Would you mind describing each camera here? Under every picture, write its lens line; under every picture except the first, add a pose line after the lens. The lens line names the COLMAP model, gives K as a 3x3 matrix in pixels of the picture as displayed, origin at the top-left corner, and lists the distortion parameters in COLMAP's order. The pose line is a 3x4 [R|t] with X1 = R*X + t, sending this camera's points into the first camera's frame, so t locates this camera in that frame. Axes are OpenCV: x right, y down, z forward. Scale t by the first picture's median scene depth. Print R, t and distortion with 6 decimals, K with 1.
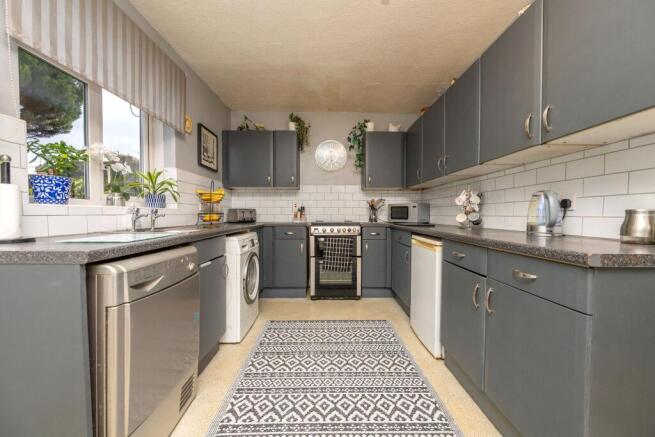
lens RADIAL K [[260.0, 0, 329.3], [0, 260.0, 219.8], [0, 0, 1]] dist [-0.001962, -0.000180]
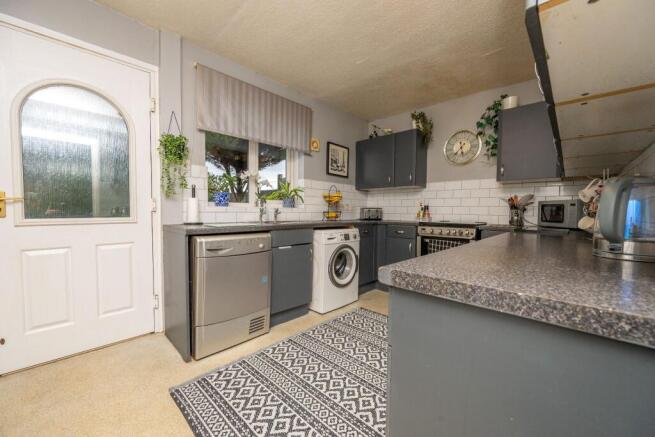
lens RADIAL K [[260.0, 0, 329.3], [0, 260.0, 219.8], [0, 0, 1]] dist [-0.001962, -0.000180]
pose [[0.713710, 0.031603, -0.699728, 0.371324], [-0.026948, 0.999481, 0.017655, -0.006639], [0.699923, 0.006256, 0.714191, 0.078339]]
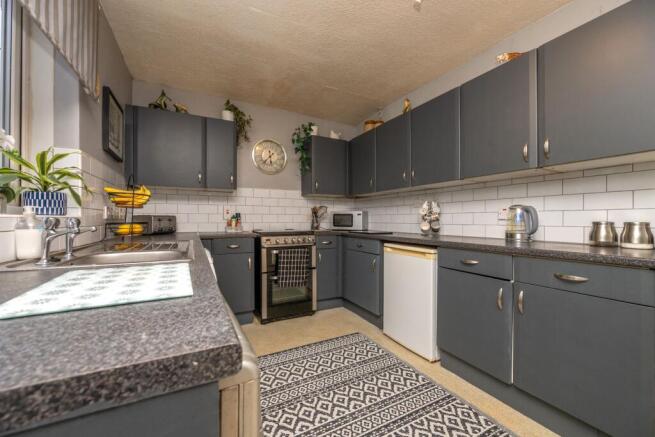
lens RADIAL K [[258.1, 0, 327.5], [0, 258.1, 218.5], [0, 0, 1]] dist [-0.002237, -0.000095]
pose [[0.892114, 0.000074, 0.451811, -0.261416], [0.010398, 0.999732, -0.020696, -0.015157], [-0.451691, 0.023161, 0.891874, 0.153762]]
